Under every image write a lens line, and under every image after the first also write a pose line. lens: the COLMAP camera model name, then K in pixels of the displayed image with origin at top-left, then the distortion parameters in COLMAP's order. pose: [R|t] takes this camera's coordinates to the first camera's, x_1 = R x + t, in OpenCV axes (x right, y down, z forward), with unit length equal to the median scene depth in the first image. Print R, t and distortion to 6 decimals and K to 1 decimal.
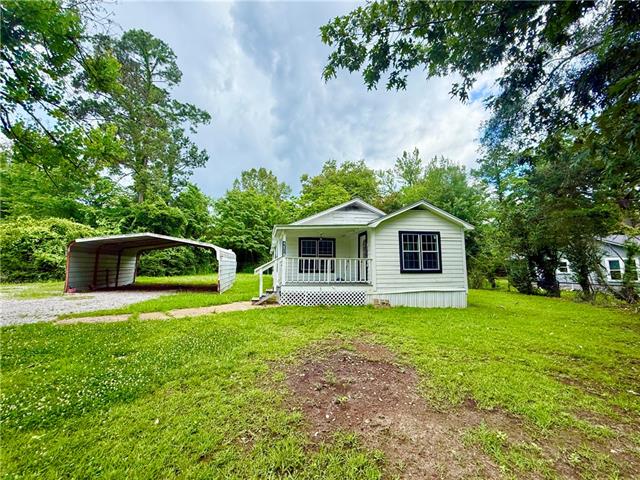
lens RADIAL K [[255.5, 0, 318.7], [0, 255.5, 238.8], [0, 0, 1]] dist [0.000002, -0.000237]
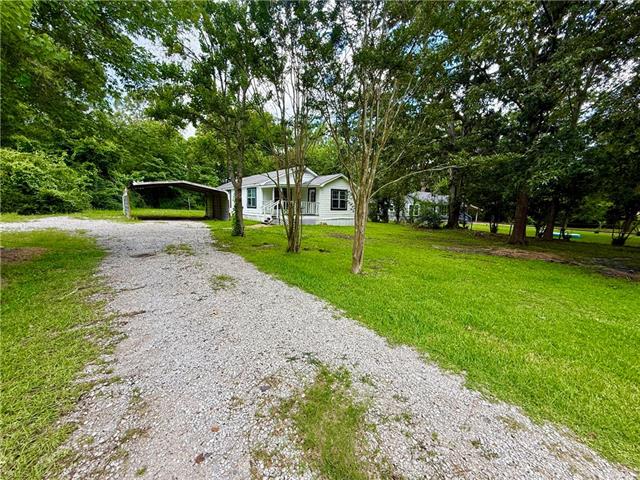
lens RADIAL K [[255.5, 0, 320.2], [0, 255.5, 241.1], [0, 0, 1]] dist [0.000002, -0.000237]
pose [[0.884108, -0.043256, 0.465277, -0.640627], [-0.073818, 0.970275, 0.230472, -0.079351], [-0.461416, -0.238108, 0.854634, -0.692368]]
